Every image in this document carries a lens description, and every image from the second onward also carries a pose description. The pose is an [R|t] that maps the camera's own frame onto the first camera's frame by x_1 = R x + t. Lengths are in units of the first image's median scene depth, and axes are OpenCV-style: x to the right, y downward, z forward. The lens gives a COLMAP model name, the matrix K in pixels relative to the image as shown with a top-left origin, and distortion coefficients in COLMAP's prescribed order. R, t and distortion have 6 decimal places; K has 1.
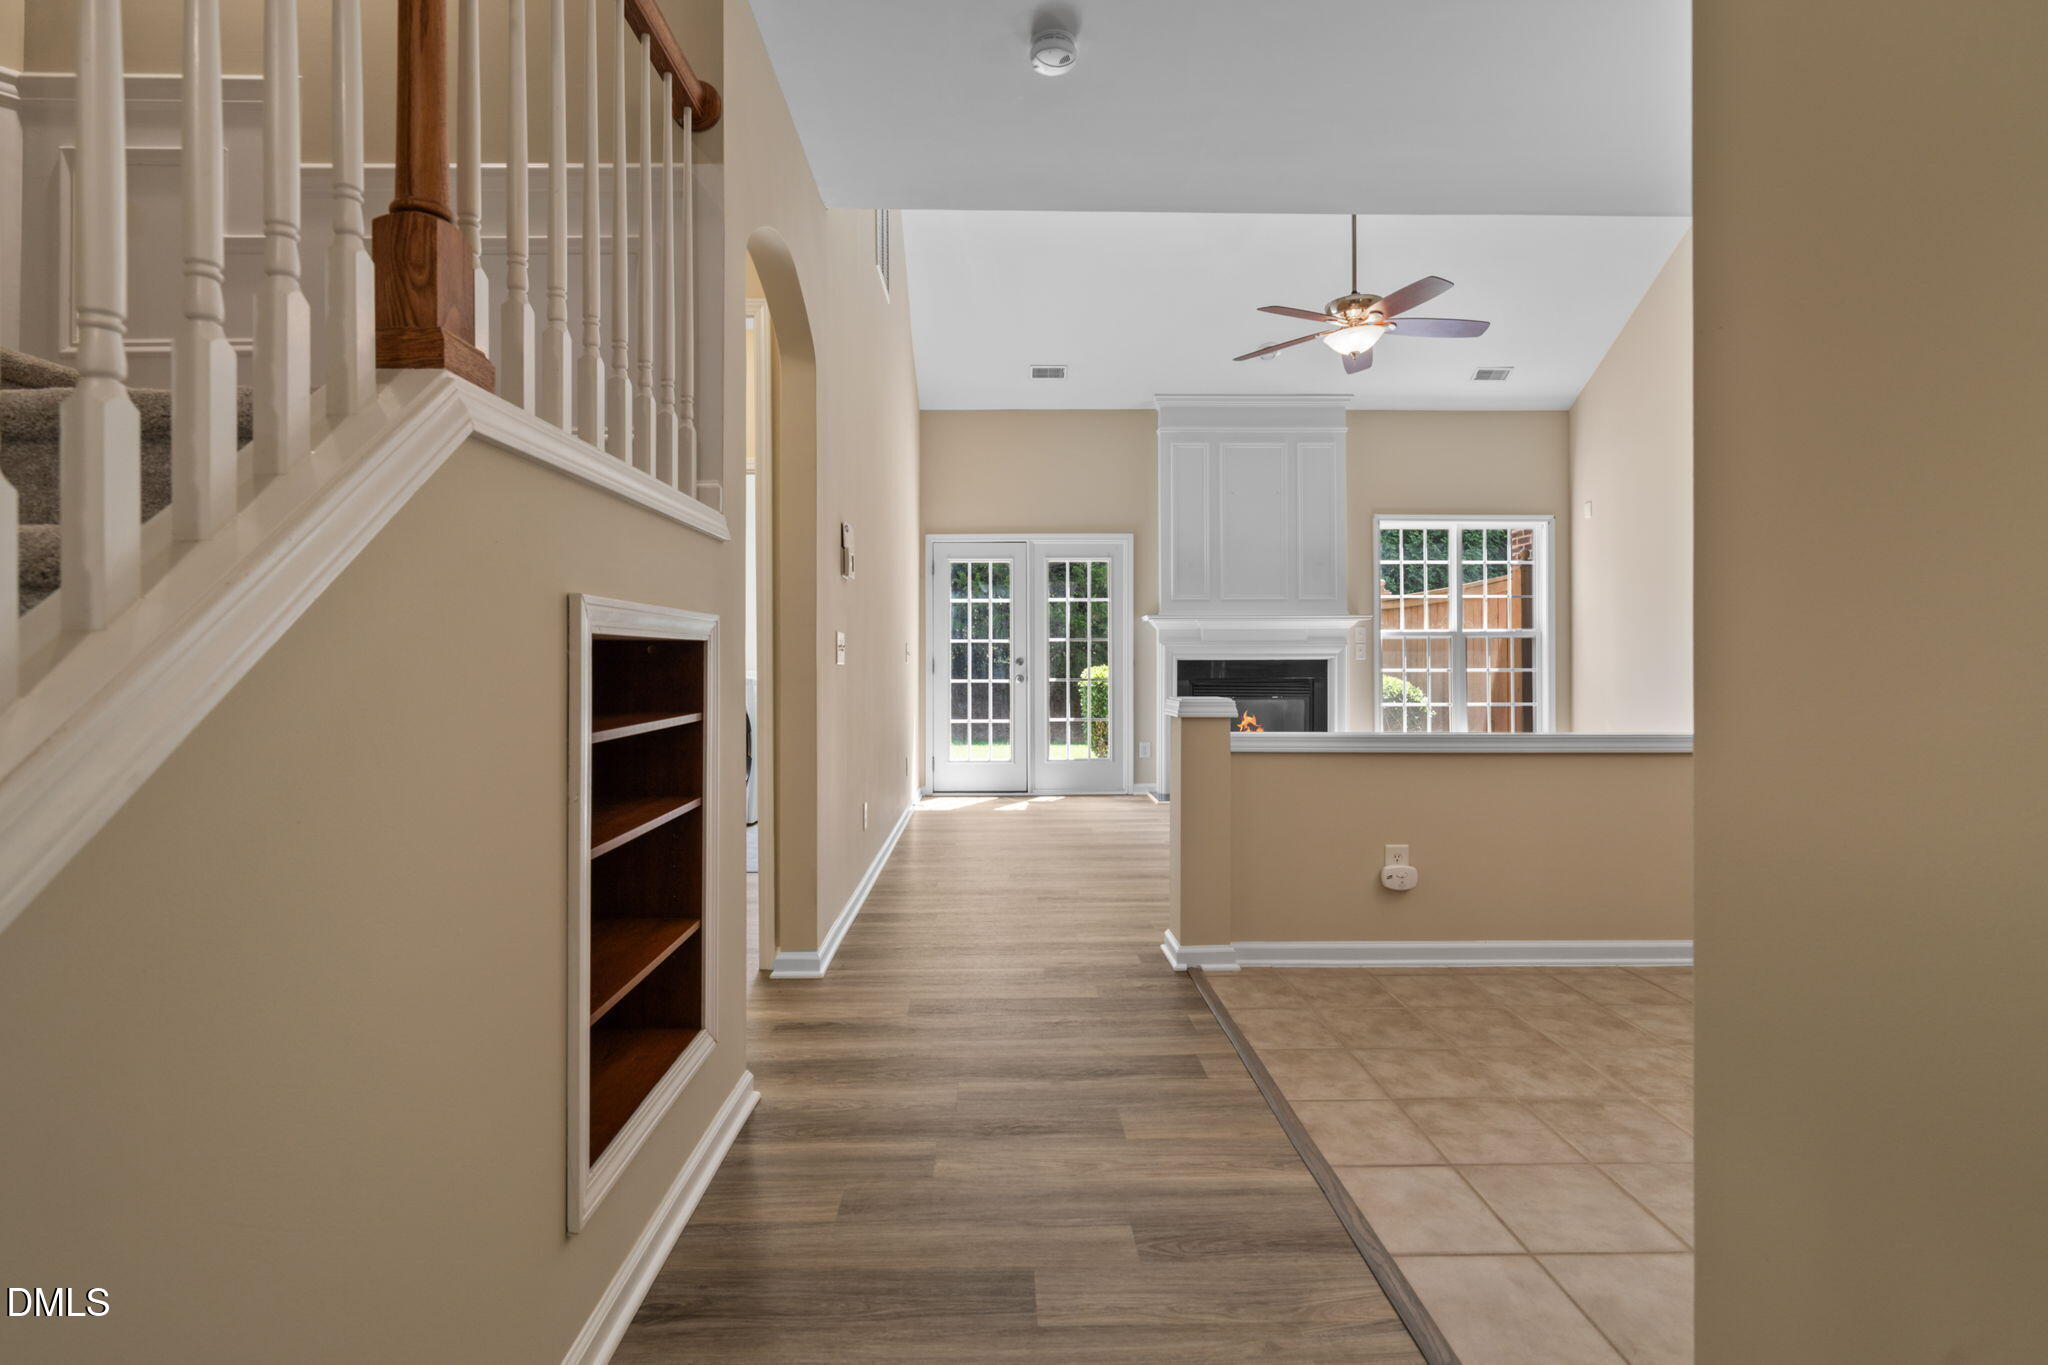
lens RADIAL K [[948.3, 0, 1014.3], [0, 948.3, 662.1], [0, 0, 1]] dist [-0.002387, -0.000156]
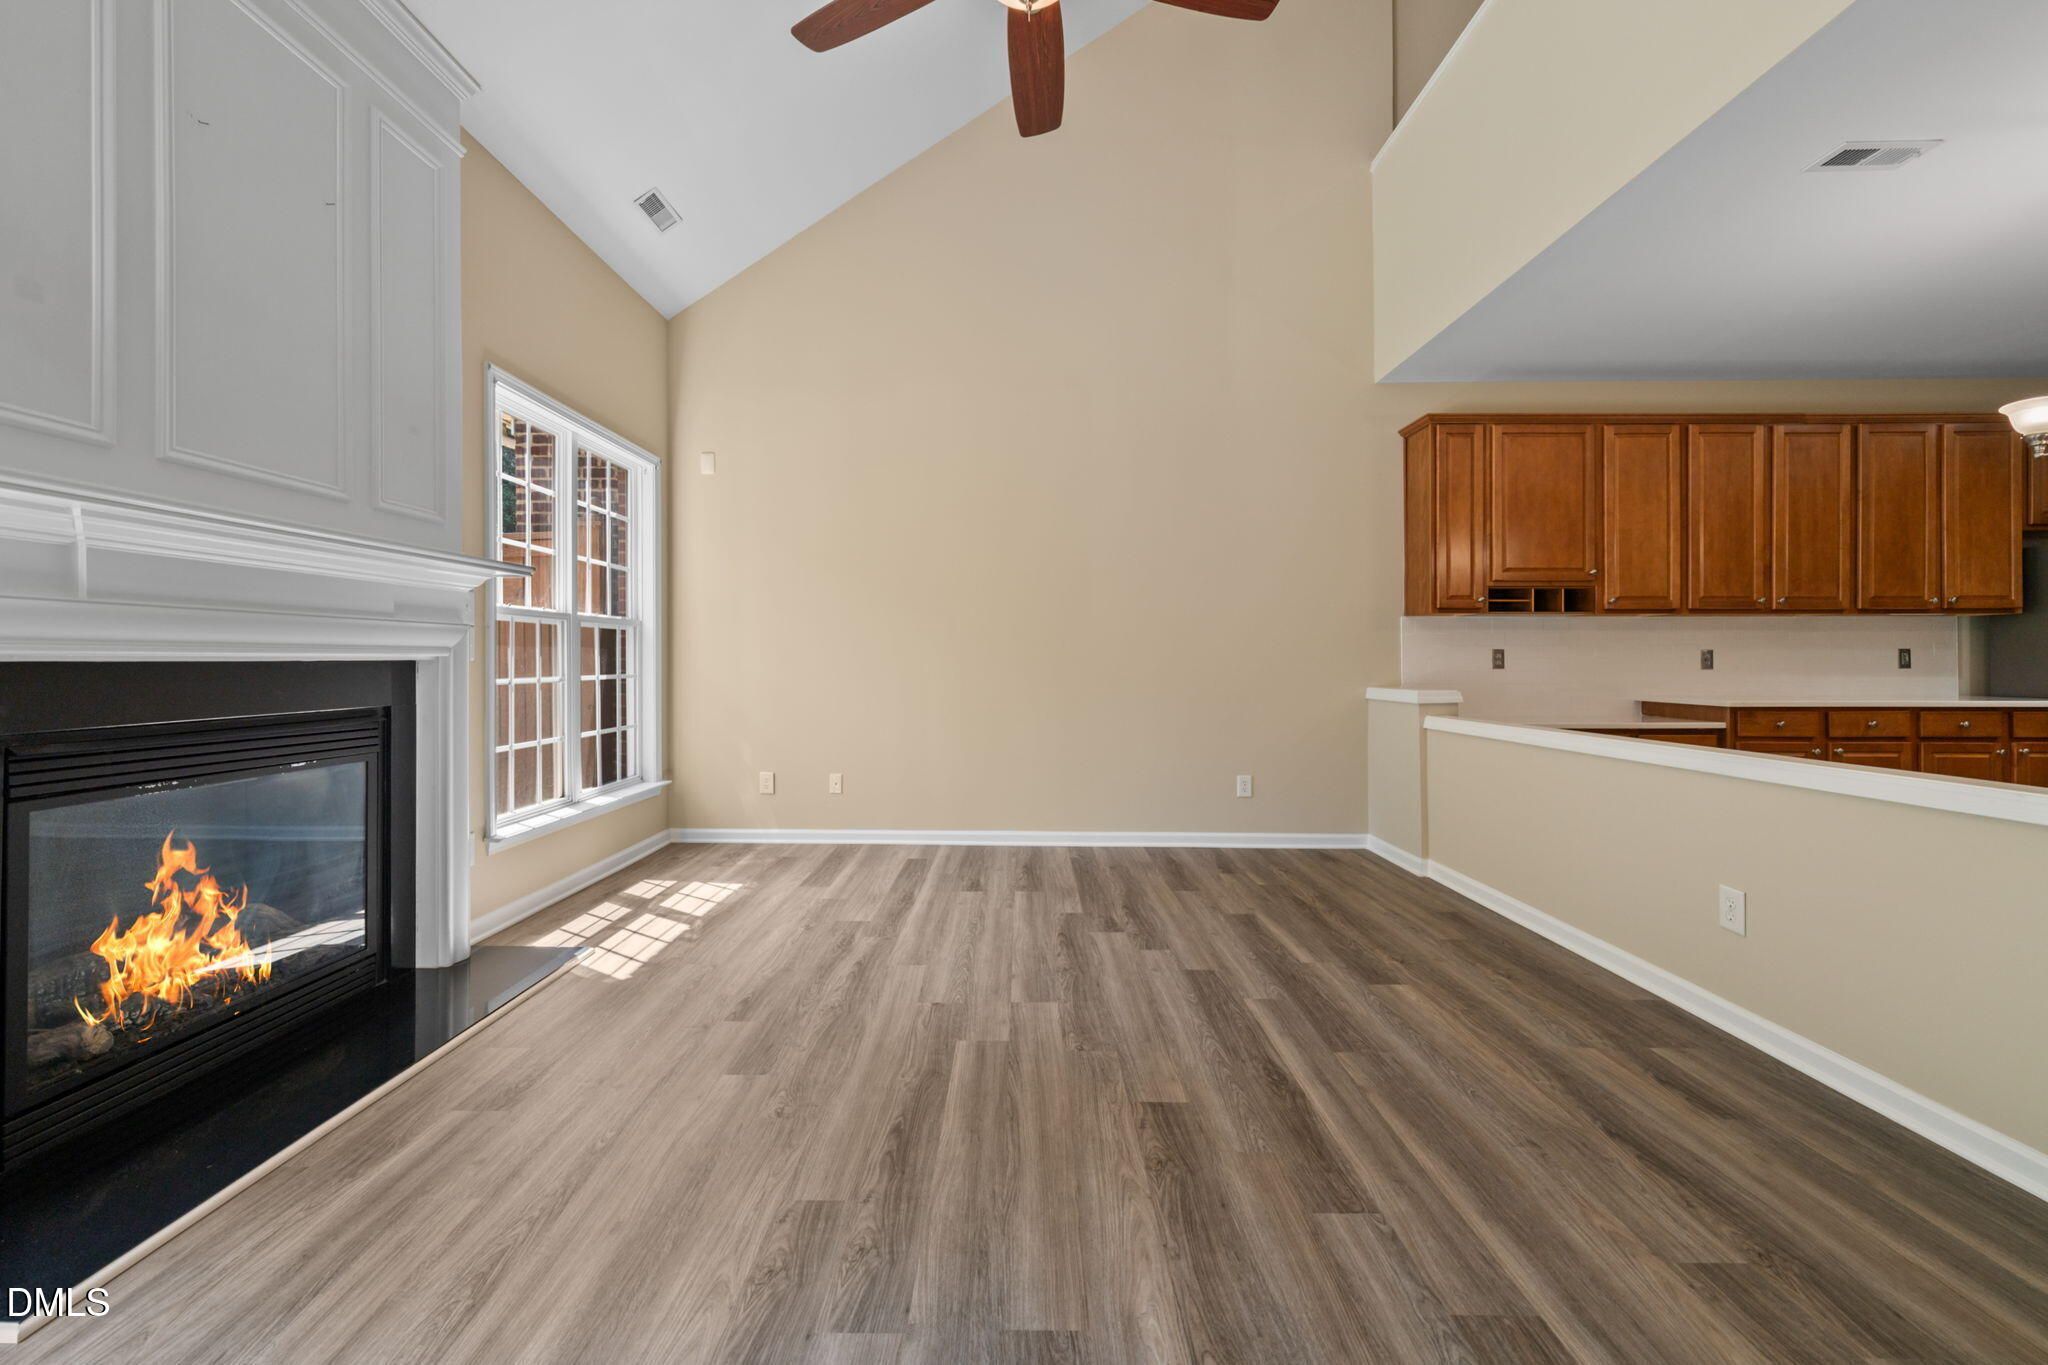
lens RADIAL K [[796.5, 0, 1010.6], [0, 796.5, 656.9], [0, 0, 1]] dist [0.000955, 0.000244]
pose [[0.040261, 0.006200, 0.999170, -0.016761], [0.002329, 0.999977, -0.006299, -0.001617], [-0.999186, 0.002580, 0.040246, 0.719159]]
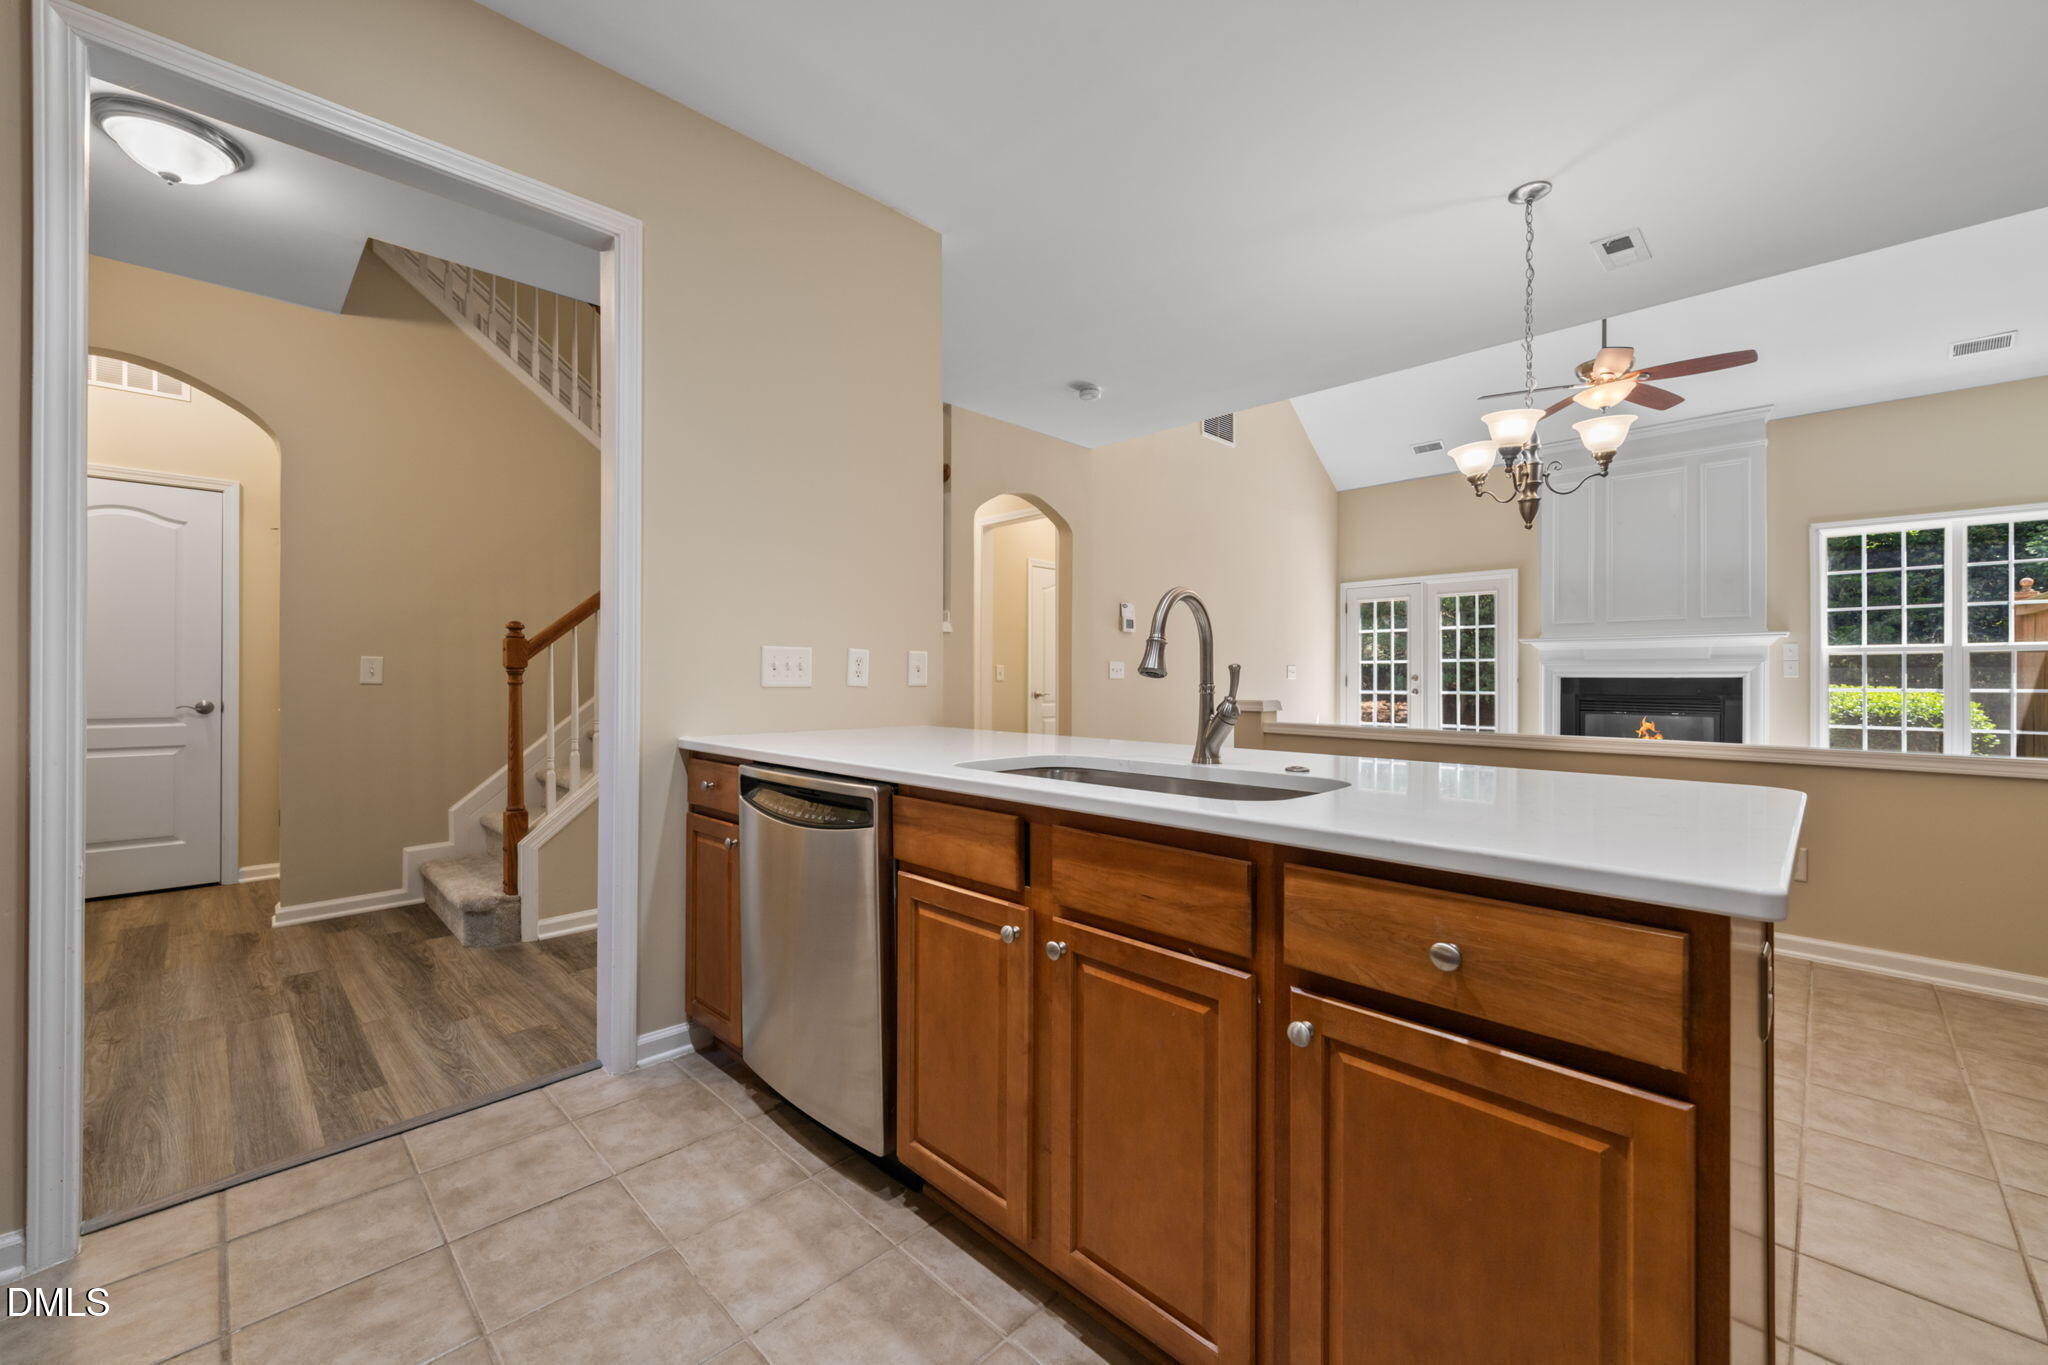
lens RADIAL K [[808.7, 0, 1018.5], [0, 808.7, 676.4], [0, 0, 1]] dist [-0.000621, 0.000606]
pose [[0.694409, 0.003315, -0.719573, 0.412977], [-0.004050, 0.999992, 0.000698, -0.001201], [0.719569, 0.002430, 0.694417, -0.126945]]
